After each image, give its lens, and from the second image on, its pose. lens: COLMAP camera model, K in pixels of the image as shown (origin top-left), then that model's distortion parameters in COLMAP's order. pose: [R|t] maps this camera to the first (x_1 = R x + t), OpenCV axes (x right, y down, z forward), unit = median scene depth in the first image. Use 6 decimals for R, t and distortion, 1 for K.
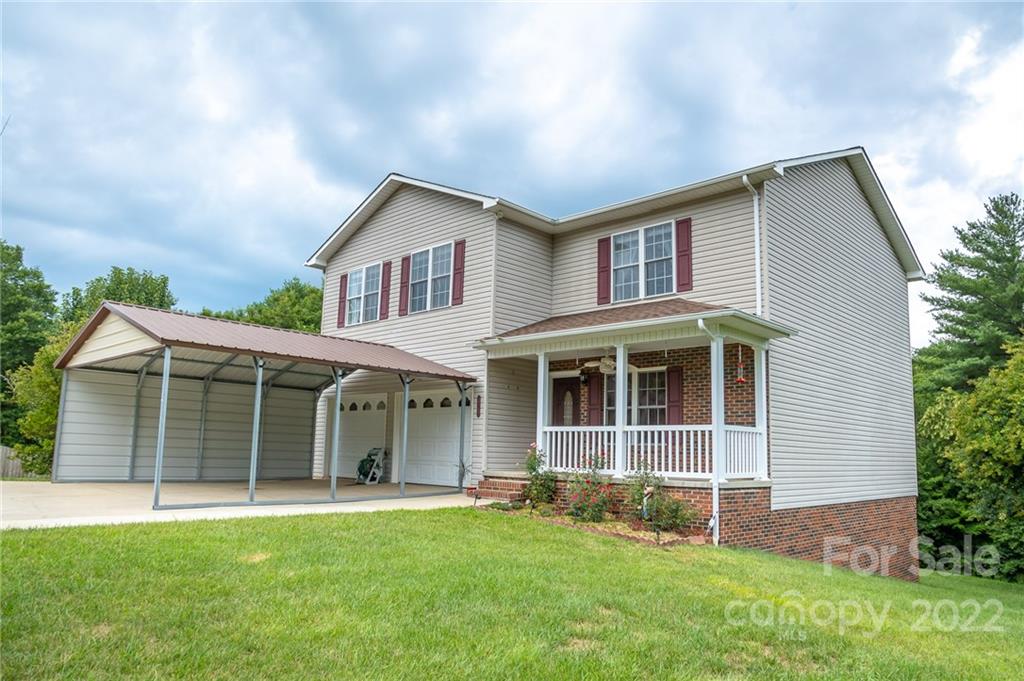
lens RADIAL K [[715.6, 0, 512.0], [0, 715.6, 340.5], [0, 0, 1]] dist [-0.072464, 0.003201]
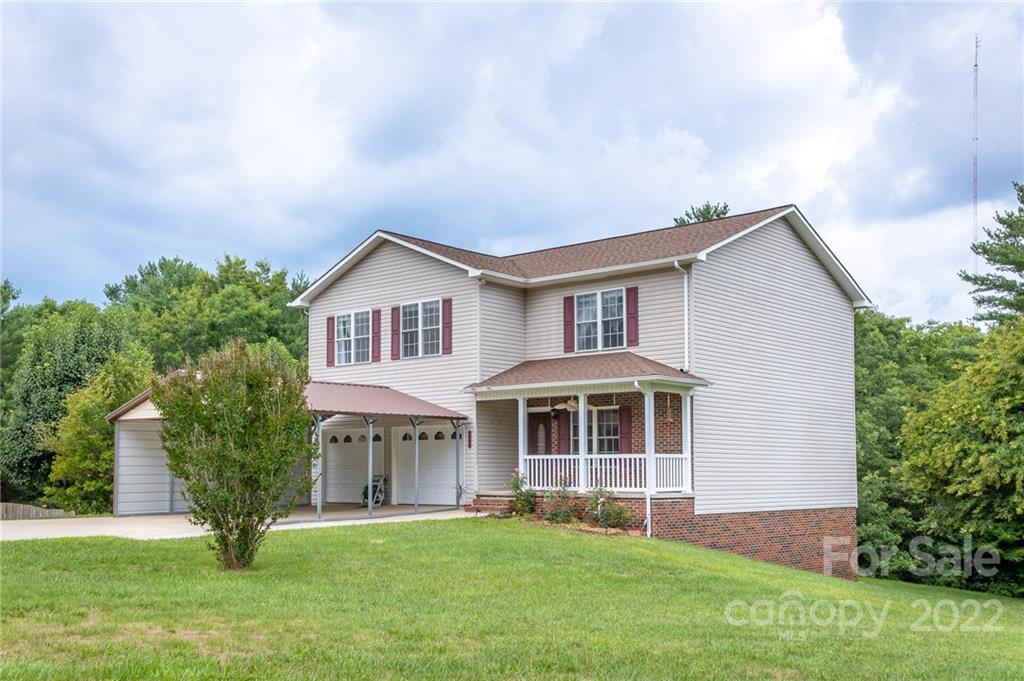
lens RADIAL K [[1052.2, 0, 500.8], [0, 1052.2, 372.1], [0, 0, 1]] dist [0.129452, 0.001178]
pose [[0.998142, -0.023690, 0.056139, -0.095478], [0.020080, 0.997747, 0.064018, -0.143904], [-0.057529, -0.062772, 0.996368, -0.834335]]
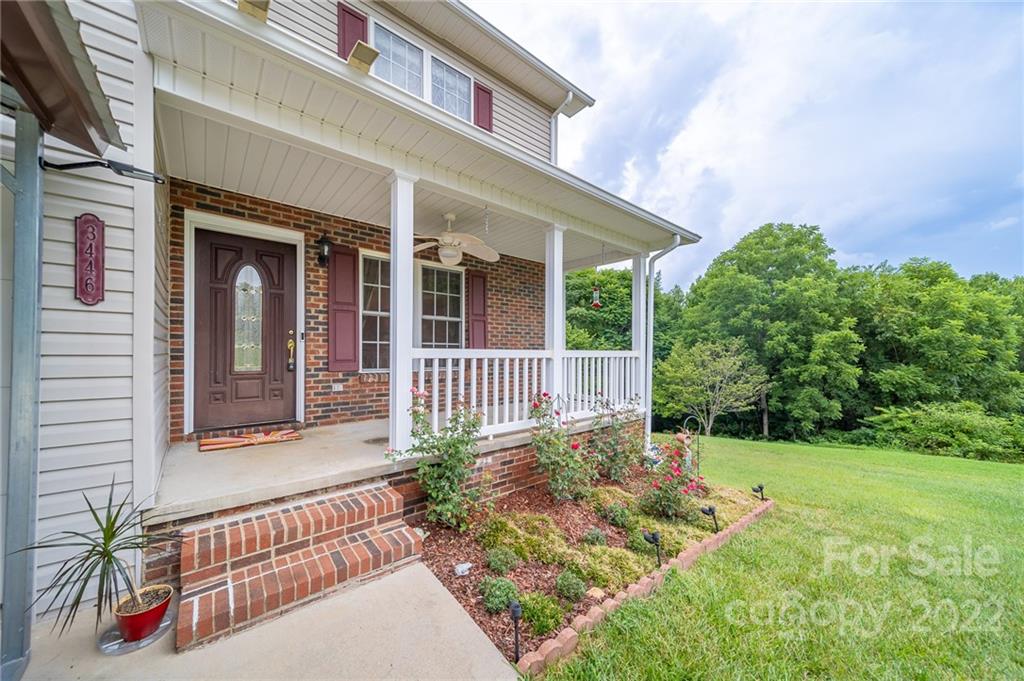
lens RADIAL K [[362.9, 0, 510.8], [0, 362.9, 346.5], [0, 0, 1]] dist [0.010077, -0.000016]
pose [[0.105516, -0.009827, 0.994369, -0.160593], [-0.158385, 0.987020, 0.026561, 0.098226], [-0.981723, -0.160296, 0.102590, 0.870359]]
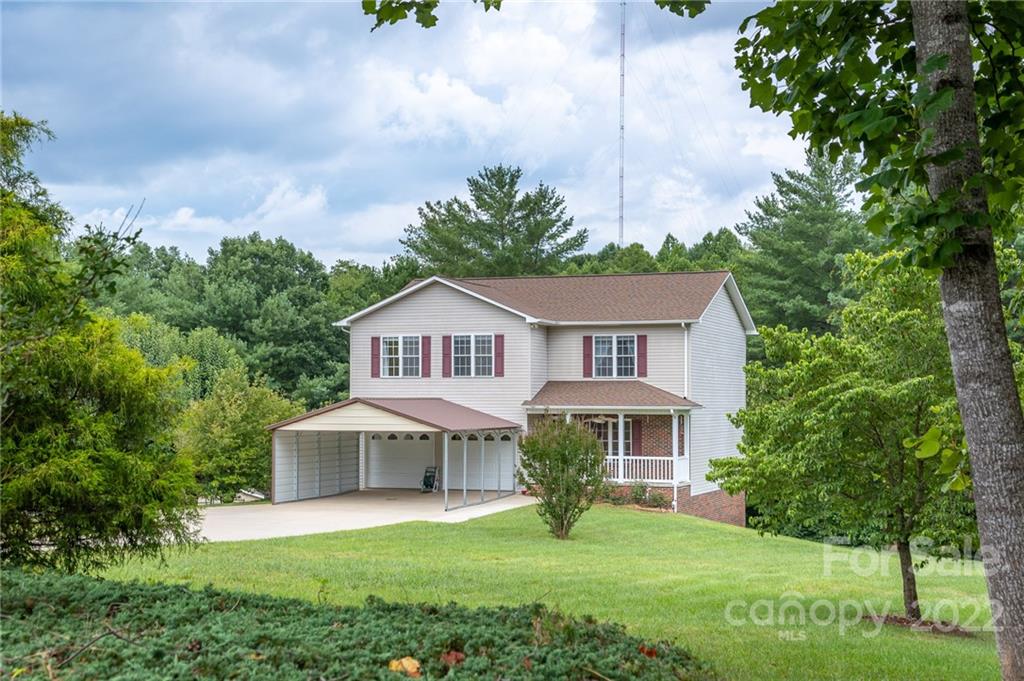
lens RADIAL K [[1443.9, 0, 512.0], [0, 1443.9, 340.5], [0, 0, 1]] dist [0.181132, 0.000213]
pose [[0.918571, -0.007878, 0.395176, -1.442620], [-0.038291, 0.993325, 0.108807, -0.525461], [-0.393396, -0.115078, 0.912139, -2.098623]]
